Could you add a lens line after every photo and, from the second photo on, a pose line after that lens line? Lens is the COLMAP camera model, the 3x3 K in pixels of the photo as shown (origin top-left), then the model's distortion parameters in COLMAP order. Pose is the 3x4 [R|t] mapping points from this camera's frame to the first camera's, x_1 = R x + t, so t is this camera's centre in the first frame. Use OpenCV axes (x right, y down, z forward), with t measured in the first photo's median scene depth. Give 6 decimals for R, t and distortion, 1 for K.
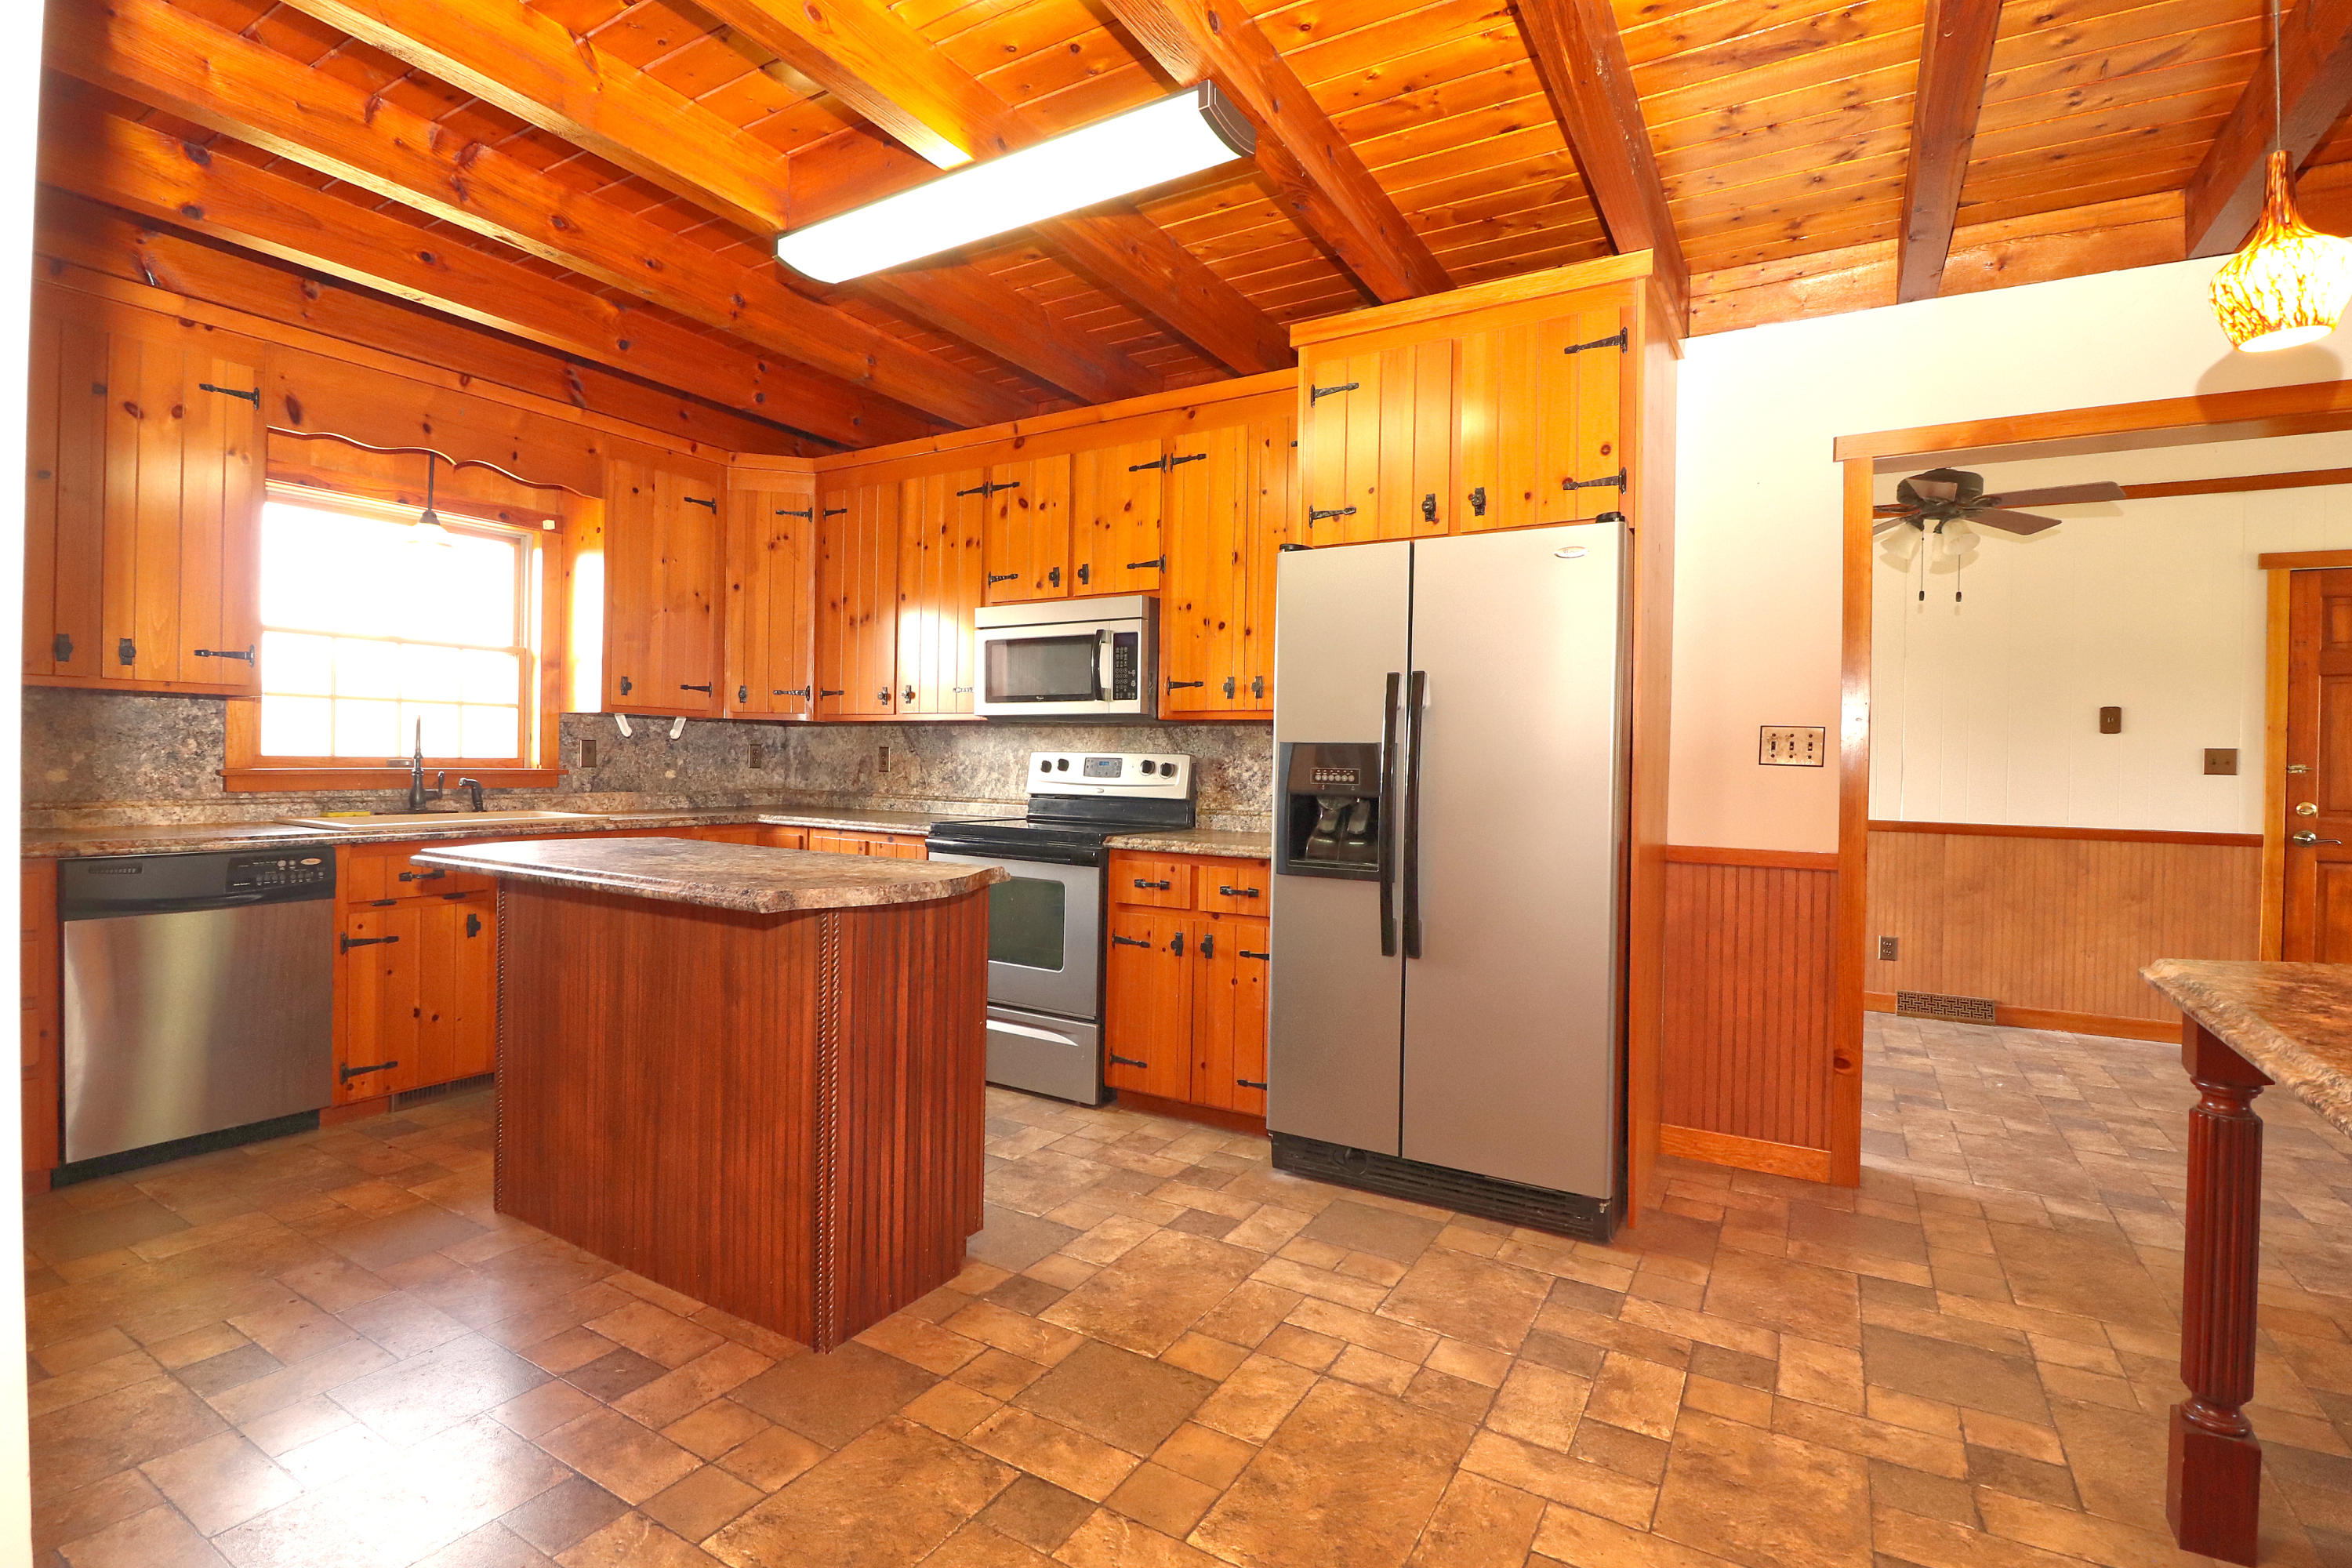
lens RADIAL K [[1083.6, 0, 1171.0], [0, 1083.6, 767.1], [0, 0, 1]] dist [0.001452, -0.014607]
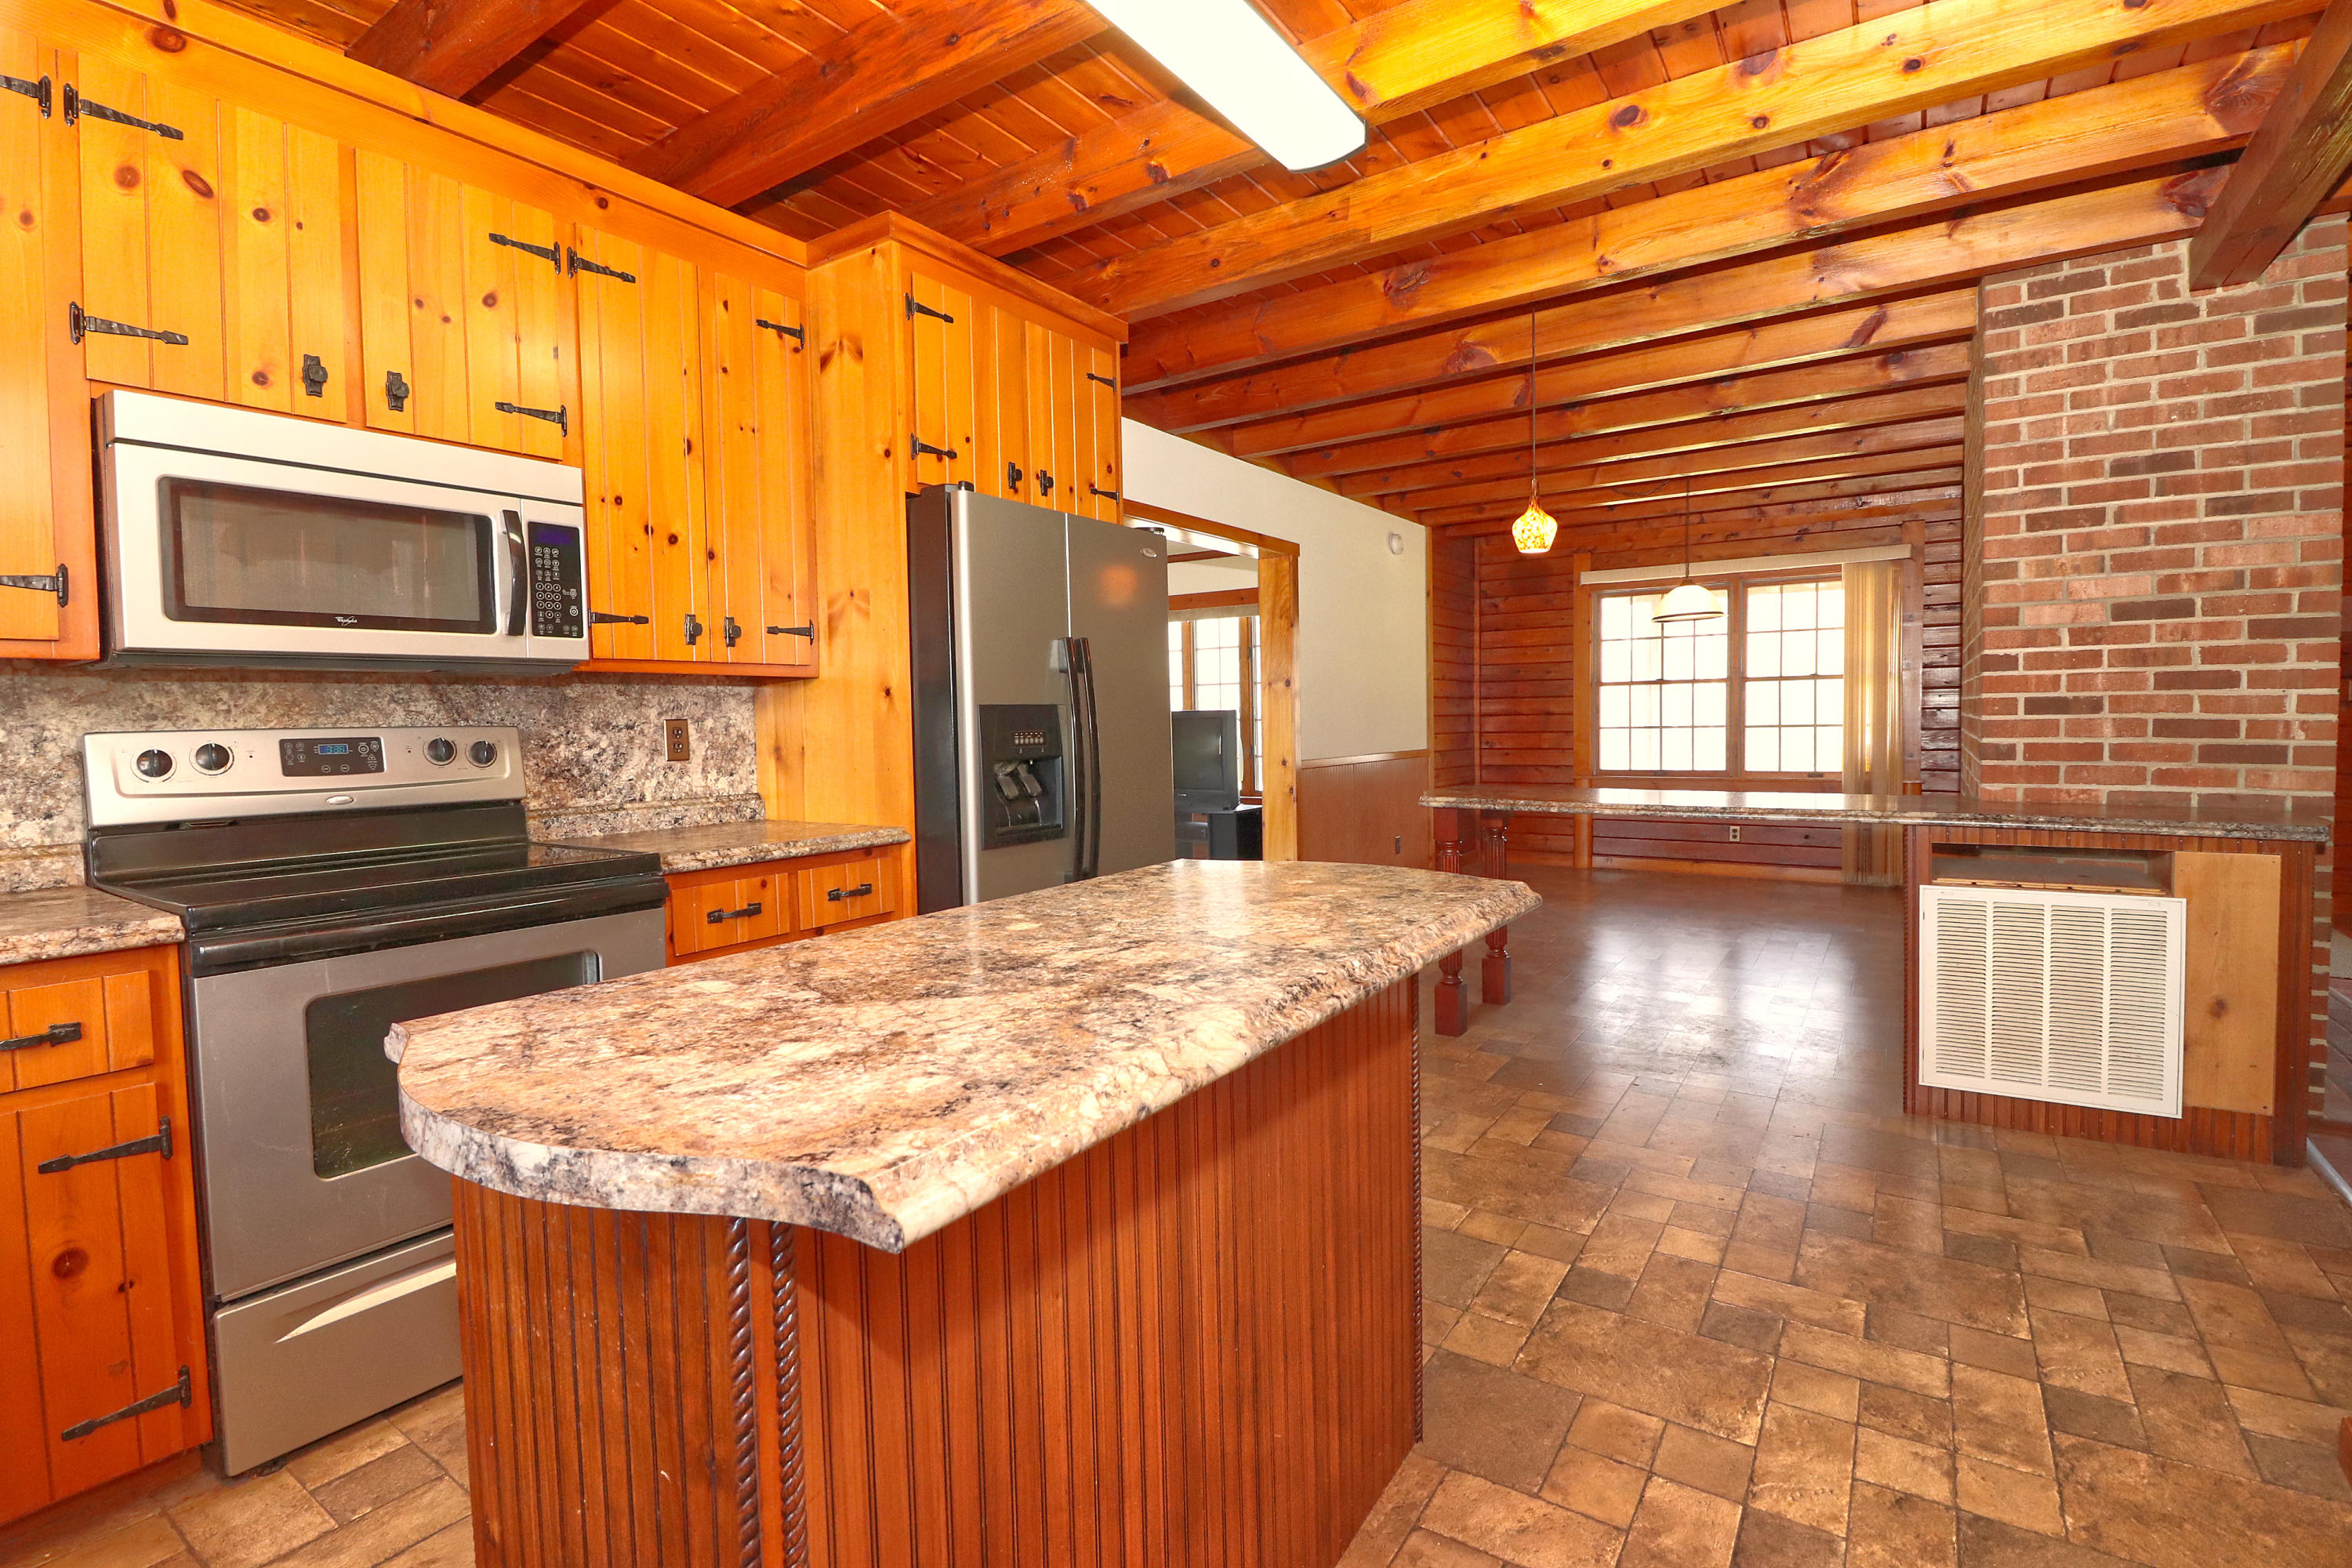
lens RADIAL K [[1083.6, 0, 1171.0], [0, 1083.6, 767.1], [0, 0, 1]] dist [0.001452, -0.014607]
pose [[0.056077, -0.063225, 0.996423, -0.694727], [0.027140, 0.997721, 0.061780, -0.019535], [-0.998058, 0.023578, 0.057665, 0.693909]]
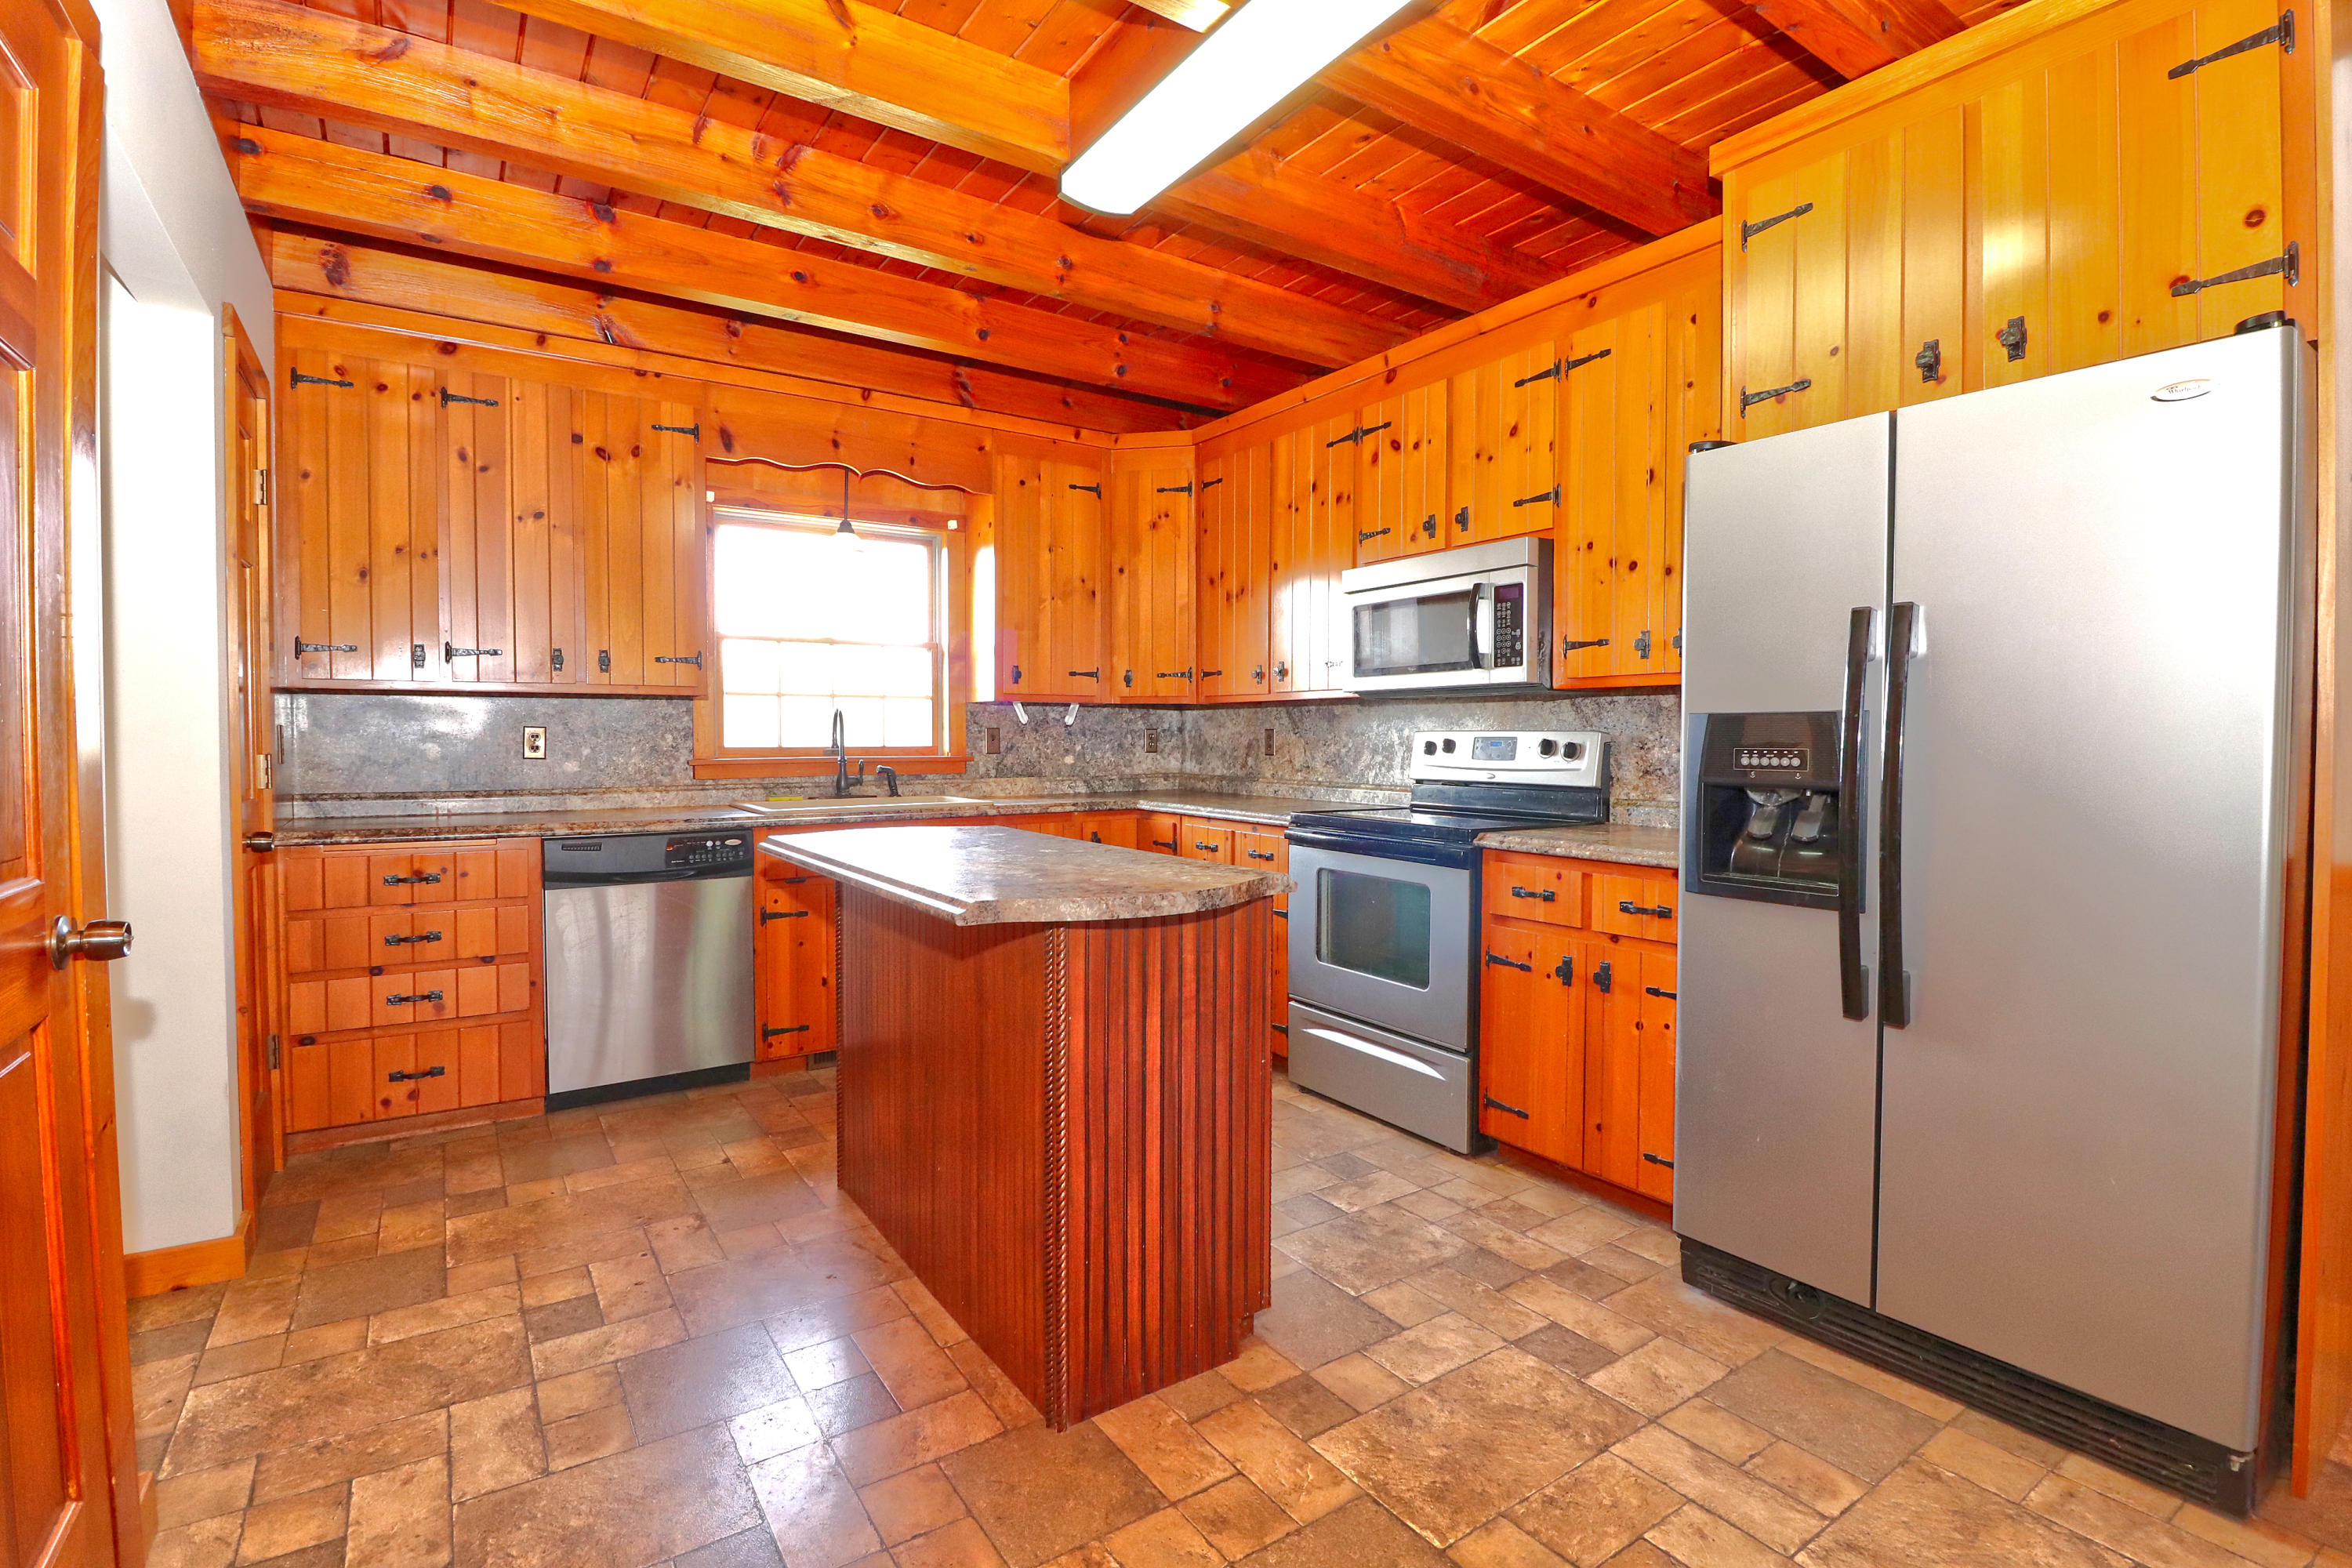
lens RADIAL K [[1083.6, 0, 1171.0], [0, 1083.6, 767.1], [0, 0, 1]] dist [0.001452, -0.014607]
pose [[0.905906, -0.004482, -0.423454, 0.081476], [0.012410, 0.999795, 0.015967, -0.002232], [0.423296, -0.019720, 0.905777, 0.161019]]
